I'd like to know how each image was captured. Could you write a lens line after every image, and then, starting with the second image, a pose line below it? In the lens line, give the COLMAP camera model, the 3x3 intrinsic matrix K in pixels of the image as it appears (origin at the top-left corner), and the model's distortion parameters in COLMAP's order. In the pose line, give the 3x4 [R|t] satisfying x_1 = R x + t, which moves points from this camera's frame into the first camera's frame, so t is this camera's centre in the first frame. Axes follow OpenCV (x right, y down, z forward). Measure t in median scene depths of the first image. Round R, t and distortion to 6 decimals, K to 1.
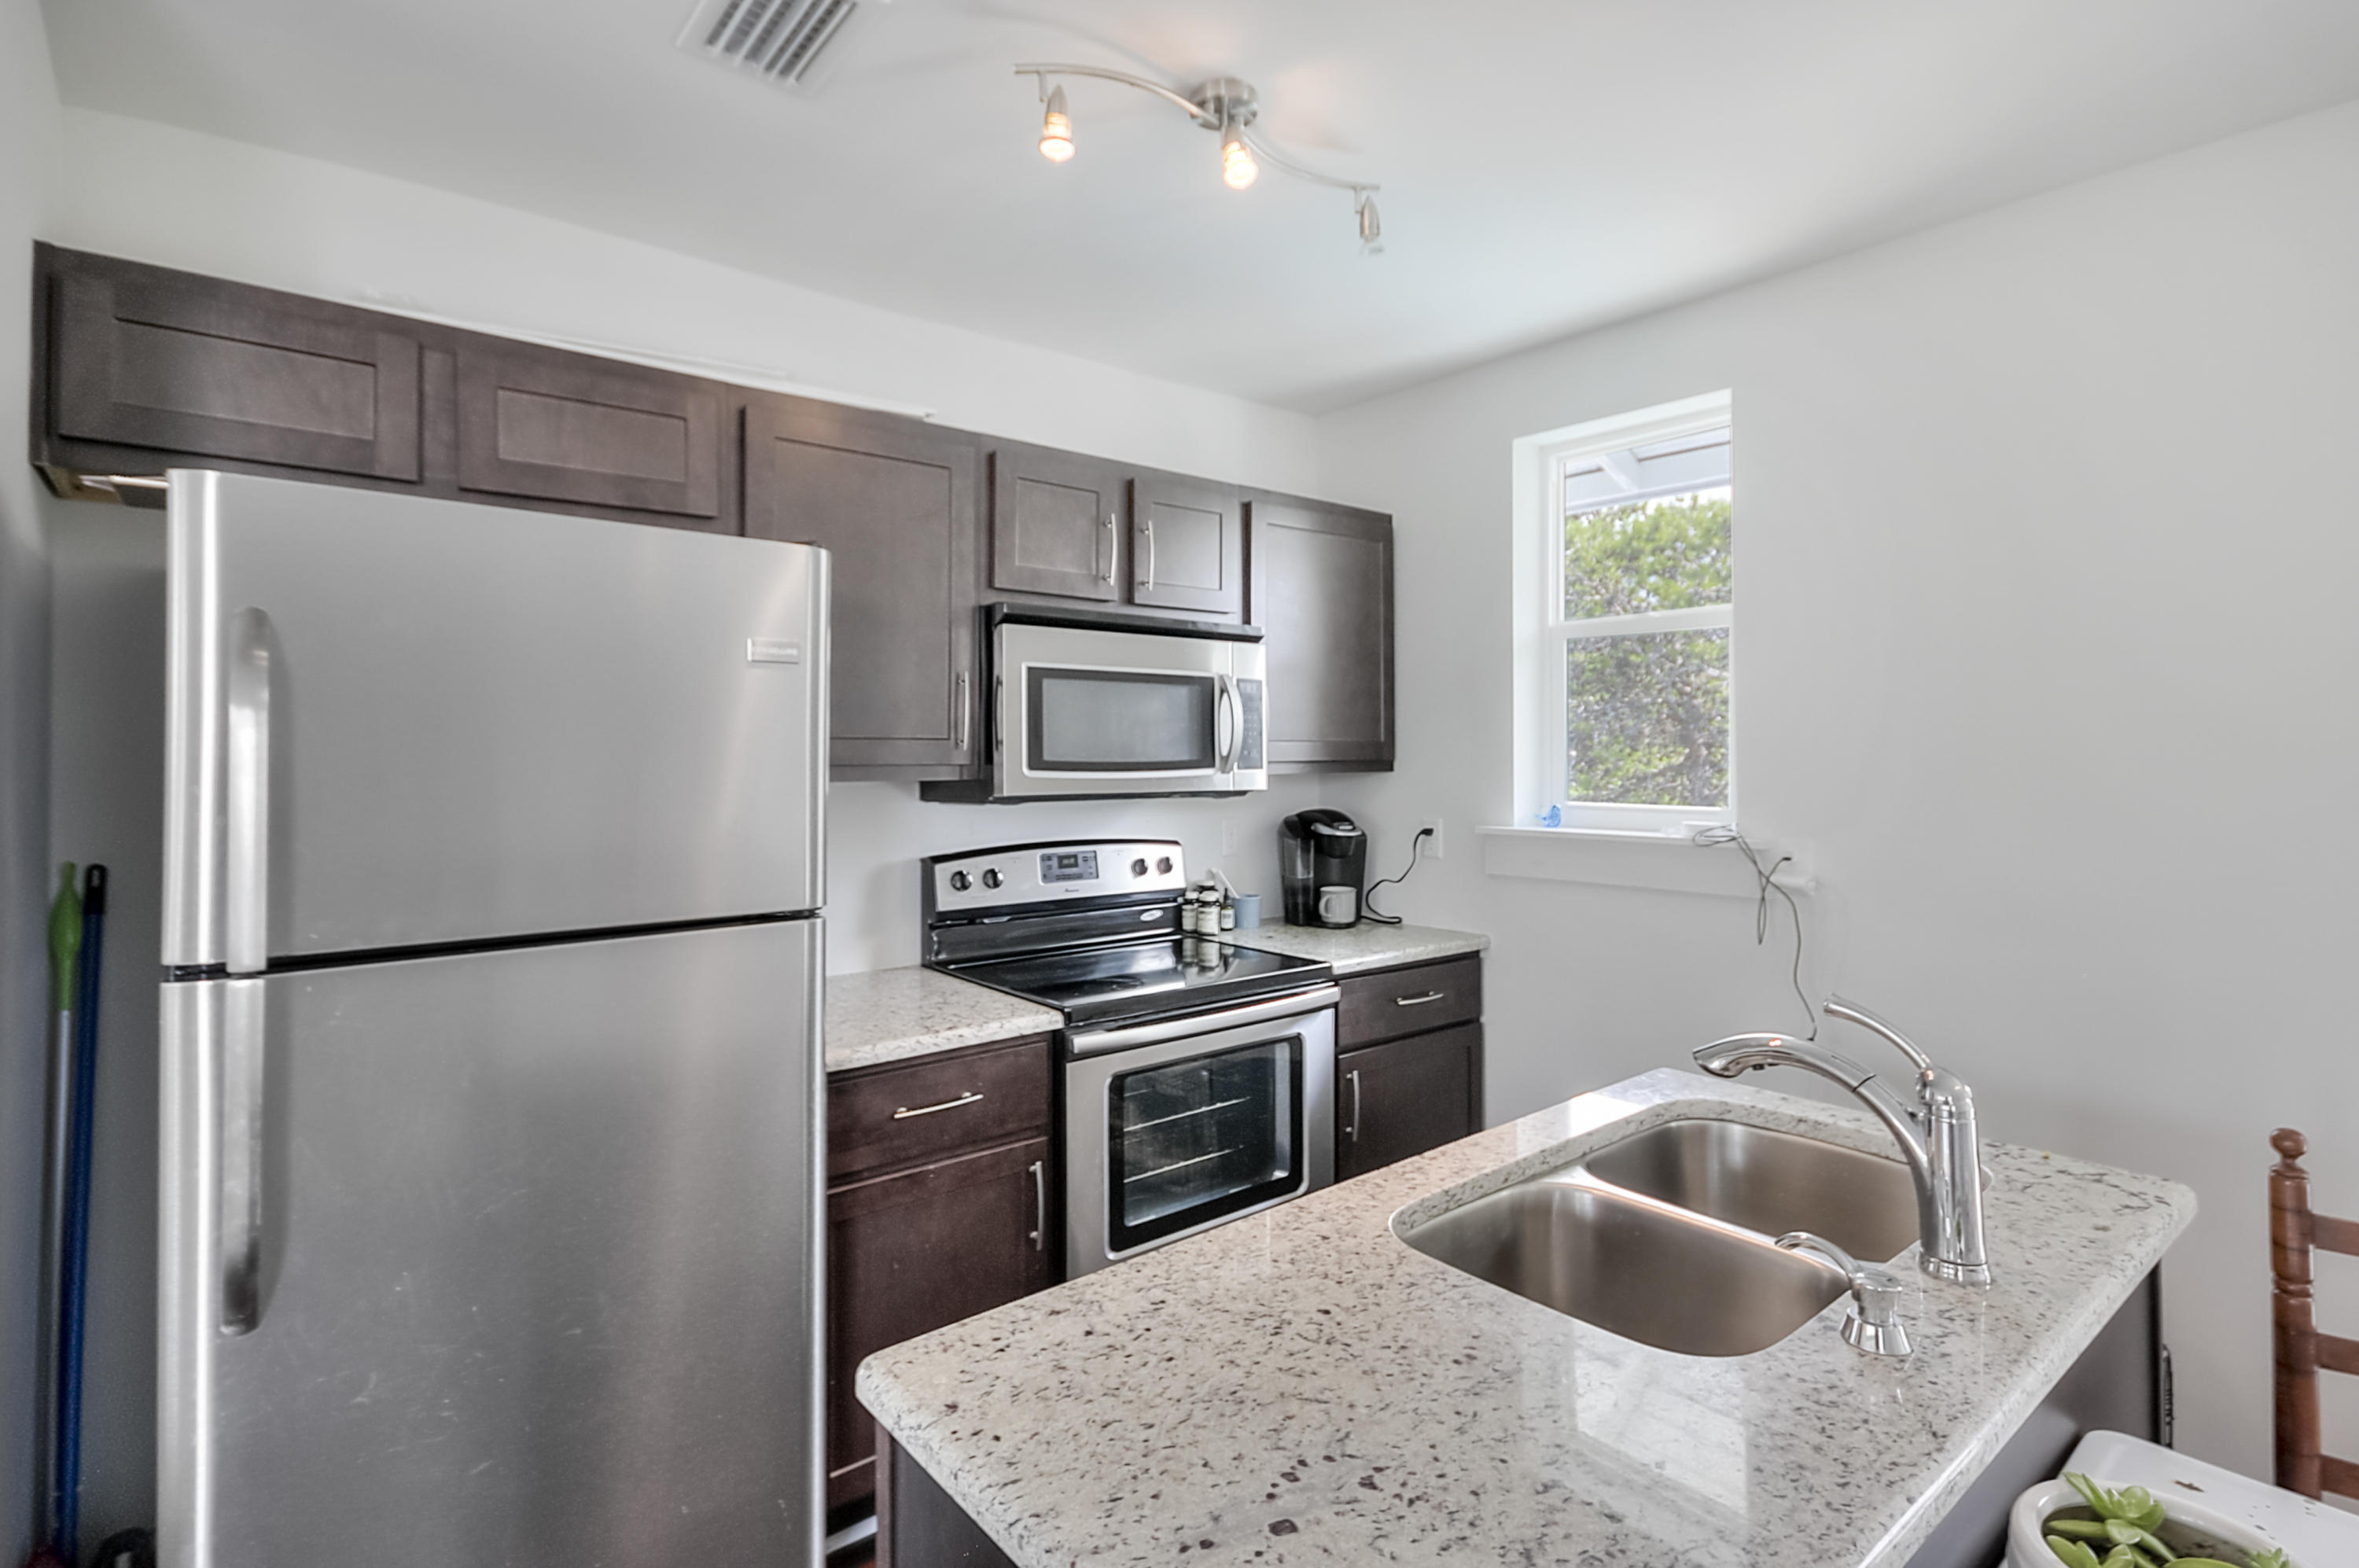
lens RADIAL K [[1133.3, 0, 1197.5], [0, 1133.3, 760.3], [0, 0, 1]] dist [0.004403, -0.000140]
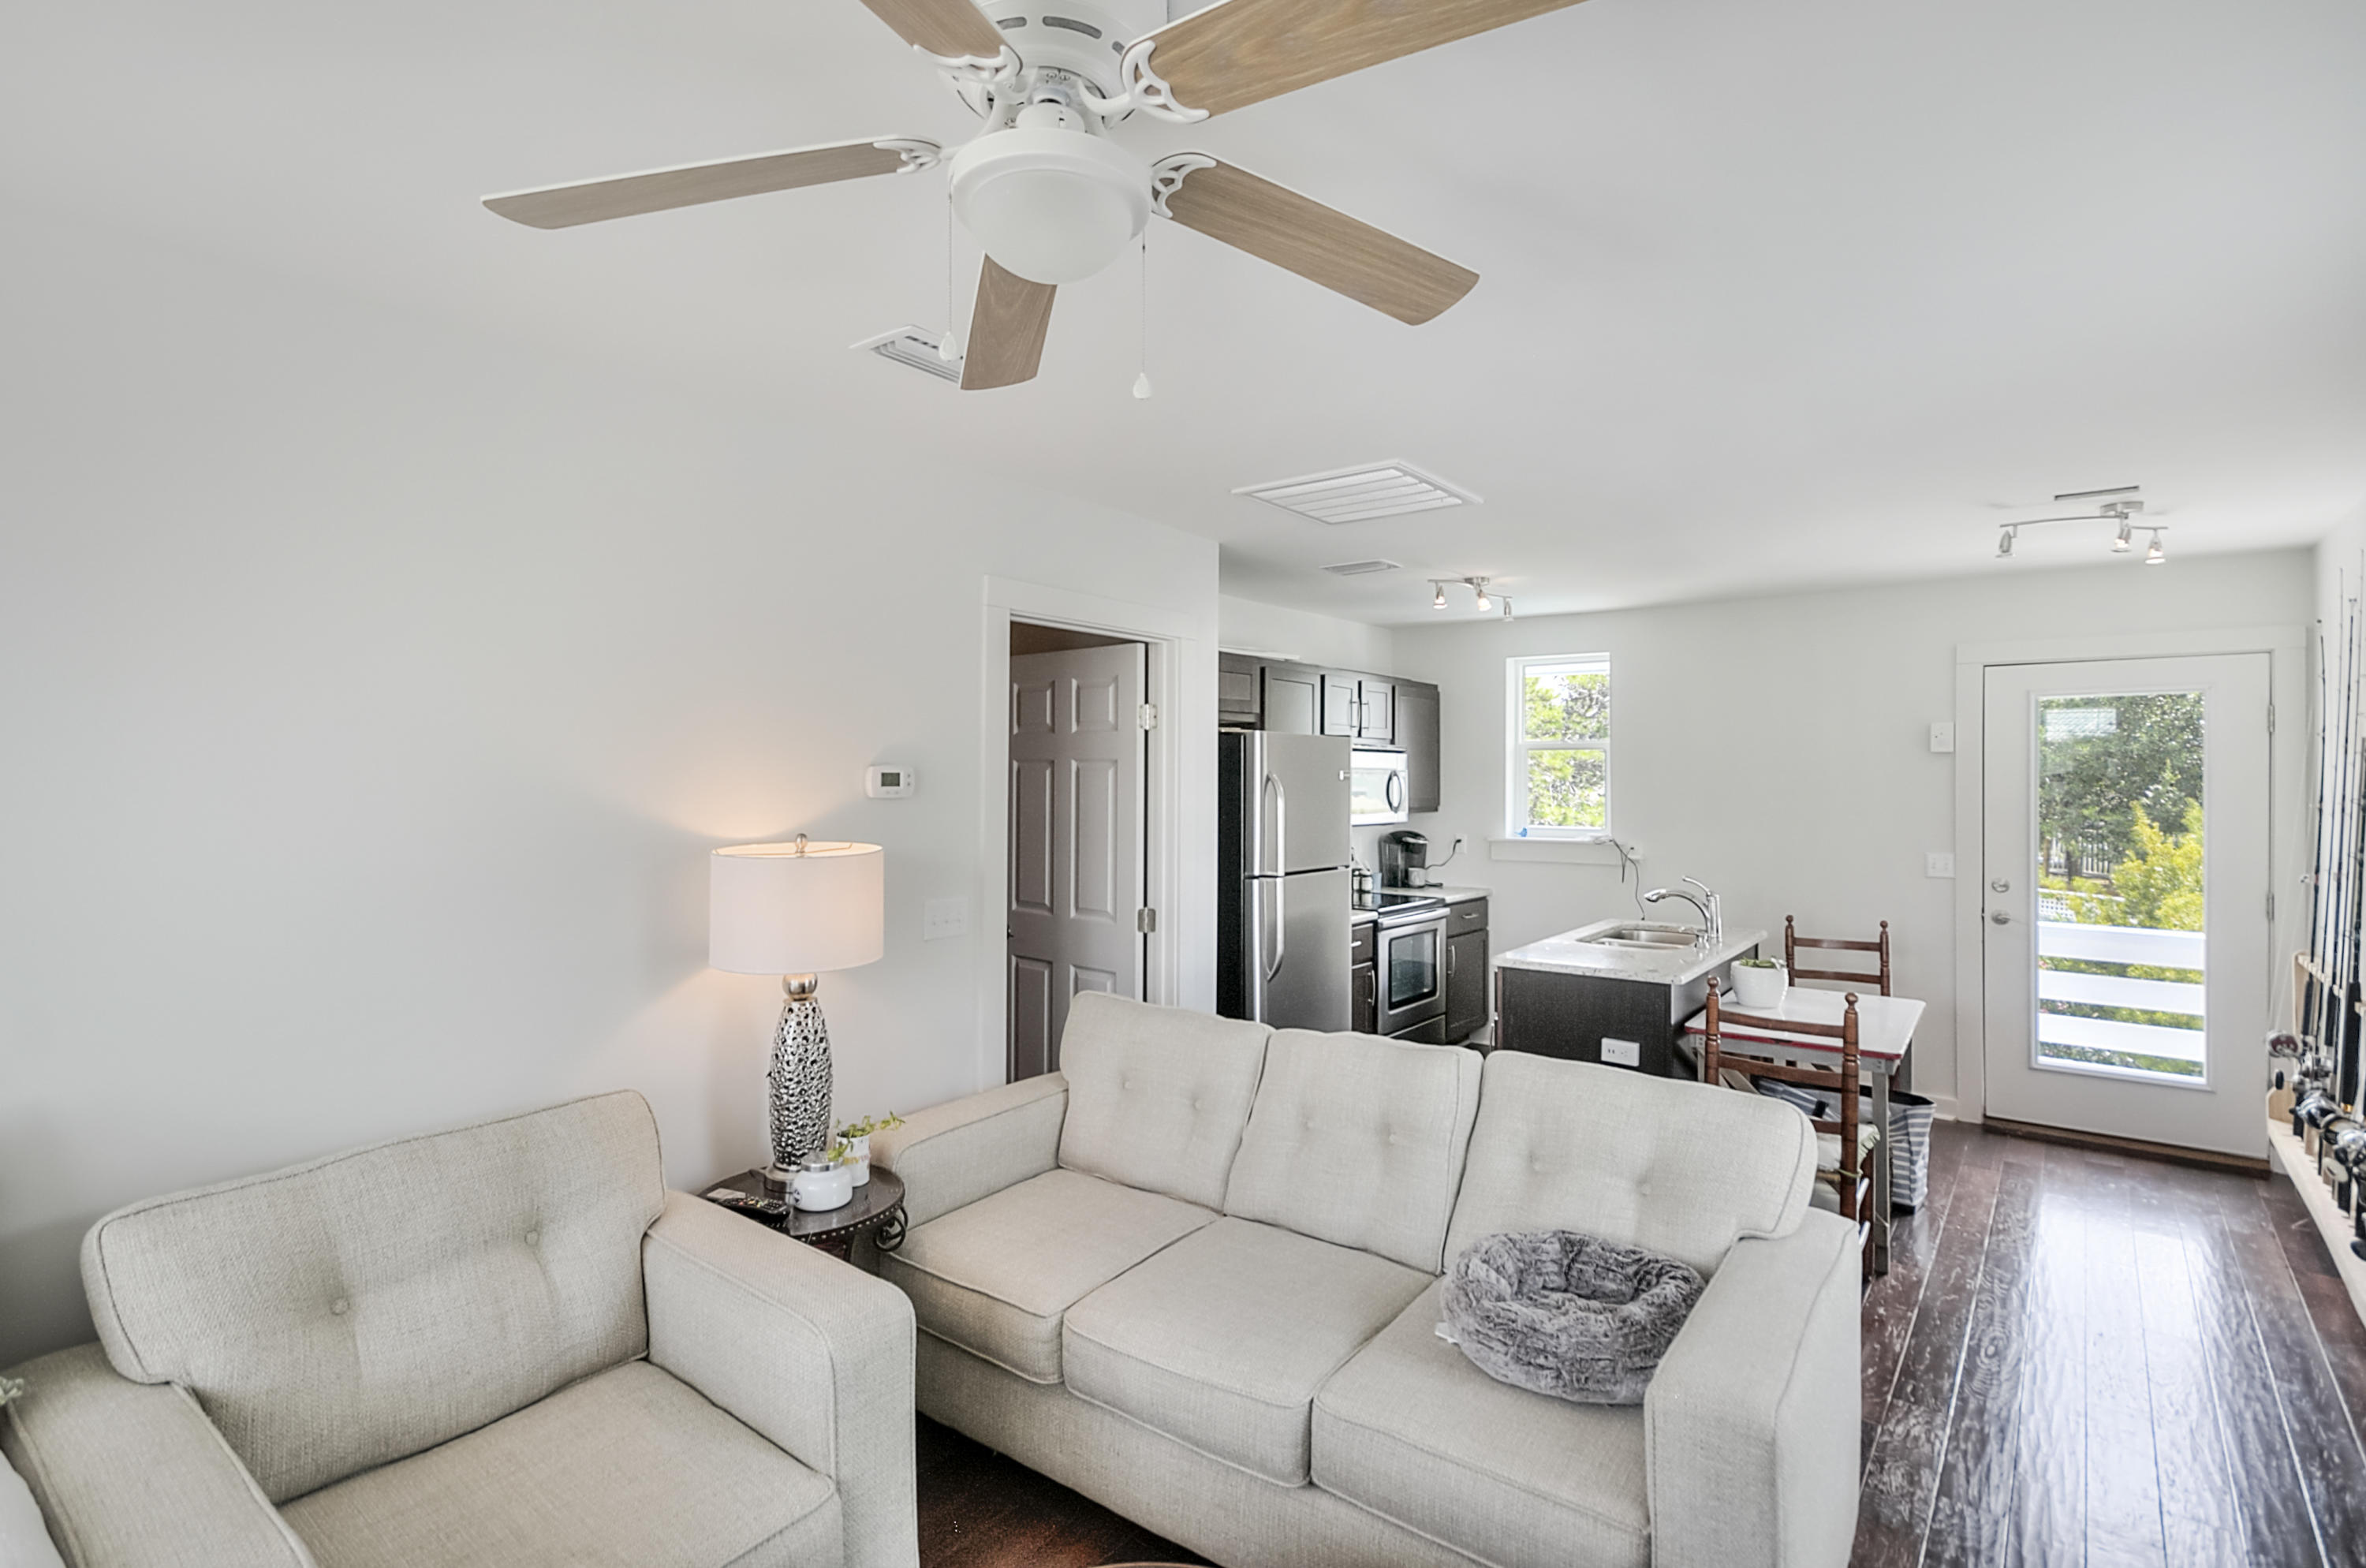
lens RADIAL K [[1136.7, 0, 1167.8], [0, 1136.7, 792.4], [0, 0, 1]] dist [0.004403, -0.000140]
pose [[0.977914, 0.001082, 0.209007, -0.850598], [-0.002205, 0.999984, 0.005137, -0.039436], [-0.208998, -0.005485, 0.977901, -1.042390]]
